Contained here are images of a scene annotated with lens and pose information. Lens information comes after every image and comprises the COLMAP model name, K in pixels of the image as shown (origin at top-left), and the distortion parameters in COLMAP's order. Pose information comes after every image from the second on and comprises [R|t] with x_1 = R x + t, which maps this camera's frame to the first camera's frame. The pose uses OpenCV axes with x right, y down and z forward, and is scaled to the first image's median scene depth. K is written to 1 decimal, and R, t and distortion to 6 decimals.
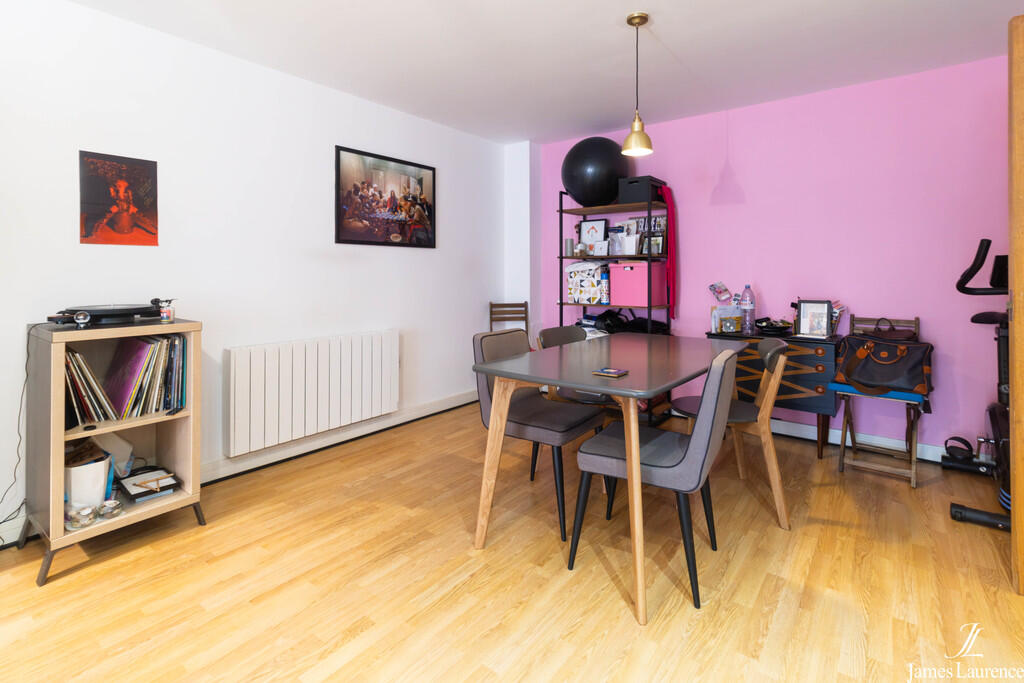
lens RADIAL K [[481.2, 0, 531.0], [0, 481.2, 277.6], [0, 0, 1]] dist [0.004946, -0.000726]
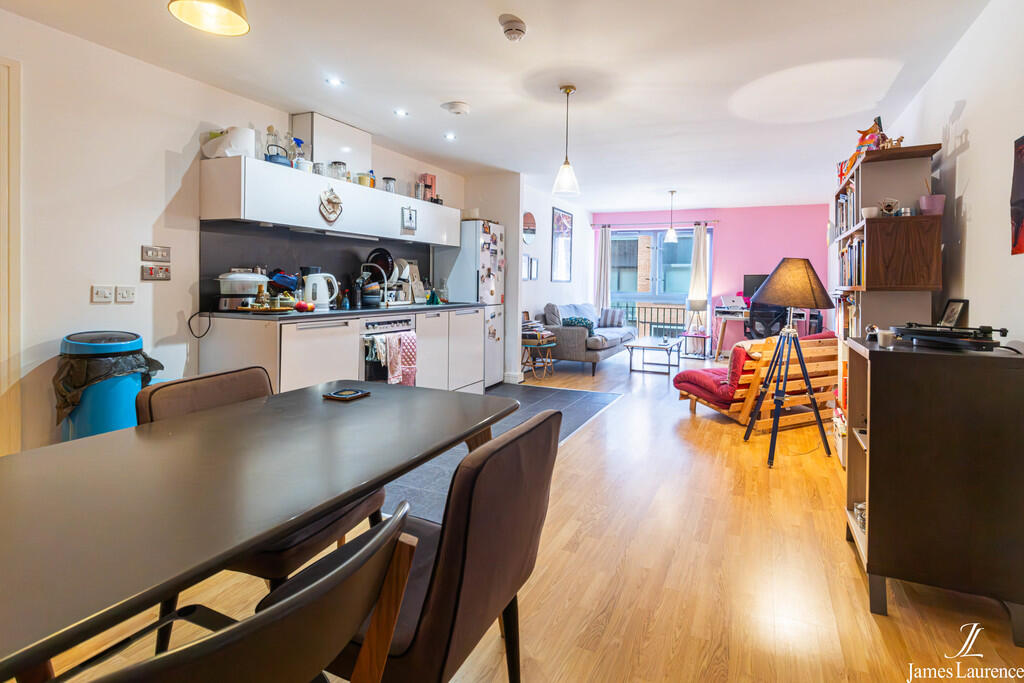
lens RADIAL K [[481.2, 0, 571.8], [0, 481.2, 292.8], [0, 0, 1]] dist [0.004946, -0.000726]
pose [[-0.963003, -0.009663, -0.269318, 0.004389], [-0.020547, 0.999081, 0.037624, -0.013169], [0.268707, 0.041766, -0.962316, 0.963264]]
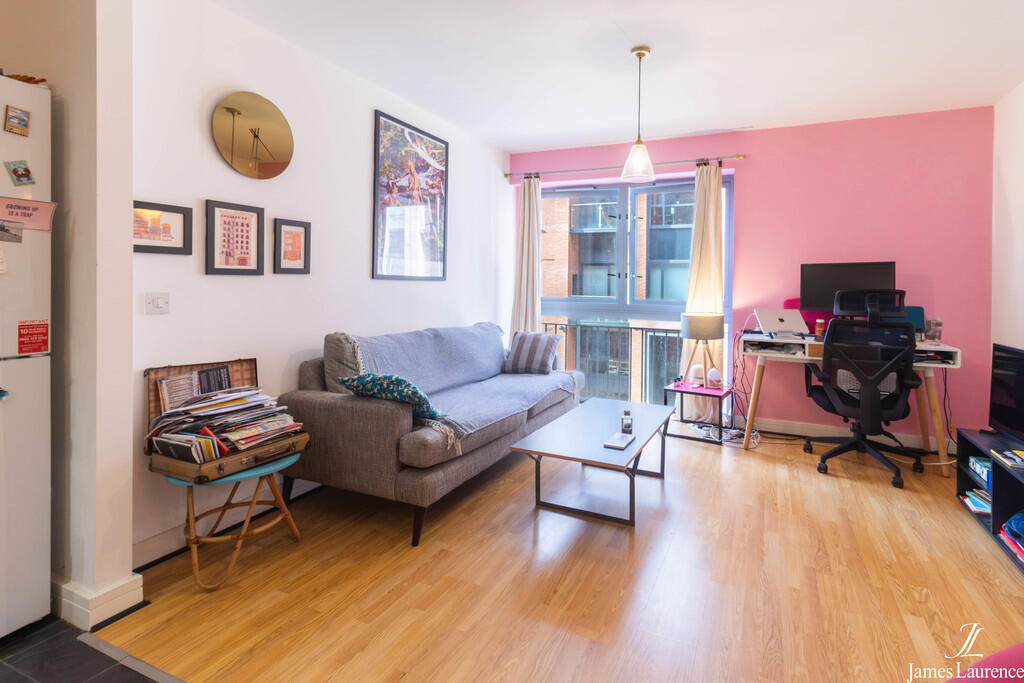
lens RADIAL K [[481.2, 0, 563.4], [0, 481.2, 287.7], [0, 0, 1]] dist [0.004946, -0.000726]
pose [[-0.968010, -0.011002, -0.250671, -0.529639], [-0.018752, 0.999417, 0.028548, 0.000631], [0.250211, 0.032335, -0.967651, 0.025931]]
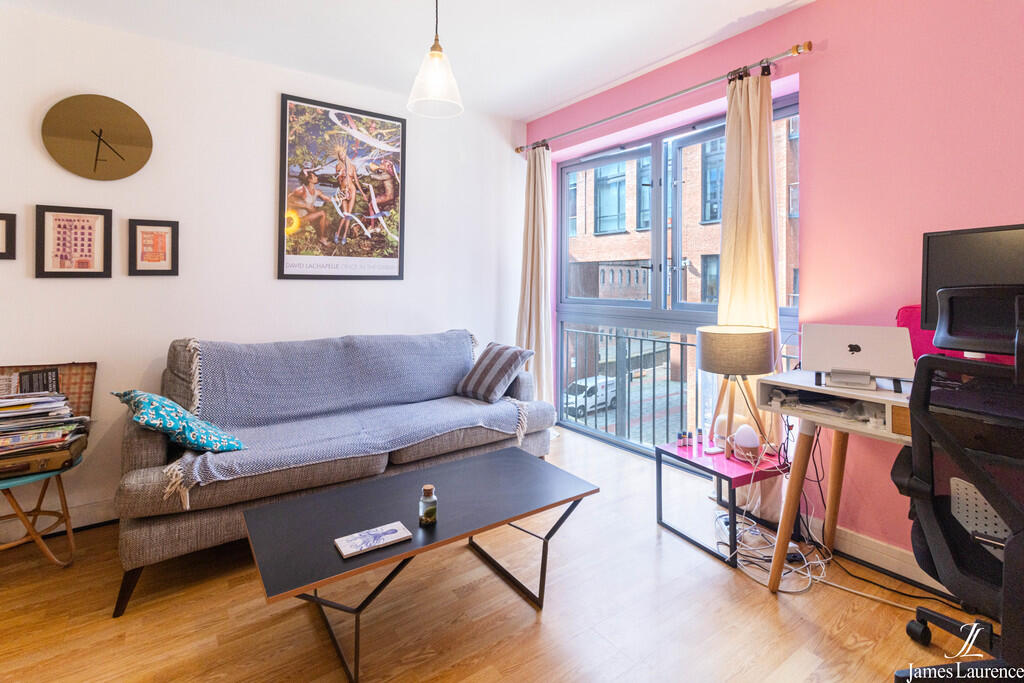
lens RADIAL K [[481.2, 0, 545.2], [0, 481.2, 277.9], [0, 0, 1]] dist [0.004946, -0.000726]
pose [[-0.959978, 0.003618, 0.280053, -1.029558], [0.008153, 0.999854, 0.015029, 0.005297], [-0.279958, 0.016711, -0.959867, -0.249973]]
